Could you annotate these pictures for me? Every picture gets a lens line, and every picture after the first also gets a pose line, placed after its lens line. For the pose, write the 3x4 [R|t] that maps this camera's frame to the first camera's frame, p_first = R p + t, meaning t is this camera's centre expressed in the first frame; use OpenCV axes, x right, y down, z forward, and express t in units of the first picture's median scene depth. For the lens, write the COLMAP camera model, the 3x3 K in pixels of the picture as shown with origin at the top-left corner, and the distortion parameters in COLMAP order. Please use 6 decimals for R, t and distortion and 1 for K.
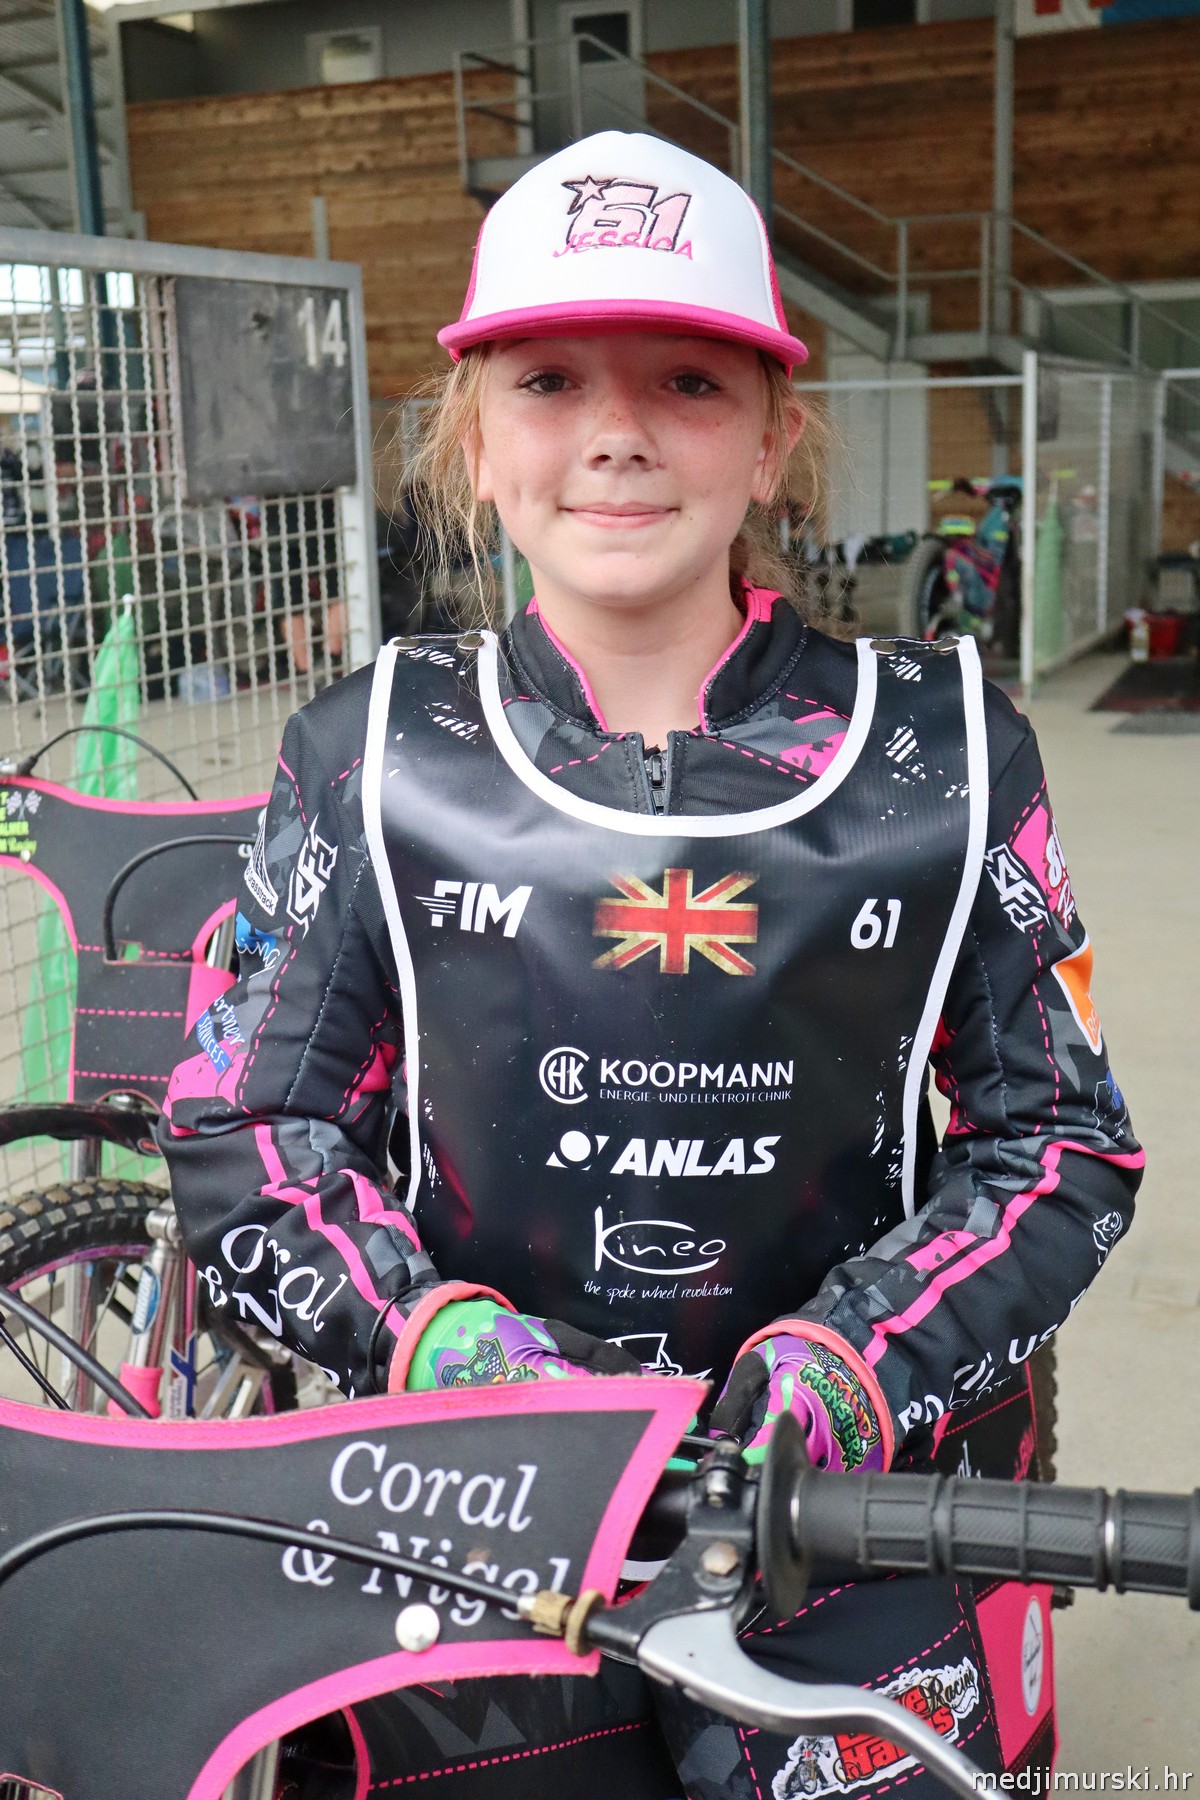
lens RADIAL K [[2040.4, 0, 658.9], [0, 2040.4, 909.7], [0, 0, 1]] dist [-0.009057, -0.046314]
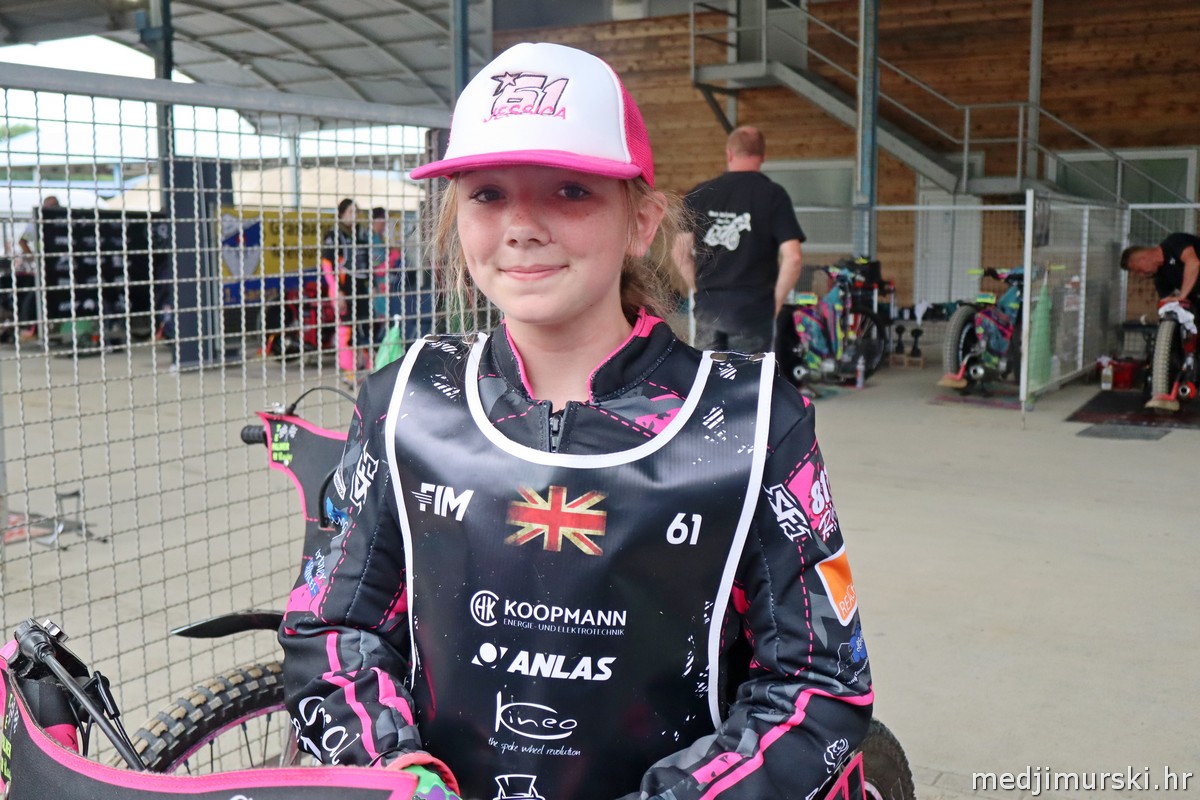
lens RADIAL K [[1294.5, 0, 600.0], [0, 1294.5, 400.0], [0, 0, 1]] dist [-0.049113, 0.017838]
pose [[0.984565, 0.052438, -0.166979, 0.187169], [-0.068826, 0.993198, -0.093918, 0.006388], [0.160918, 0.103961, 0.981477, -0.009459]]
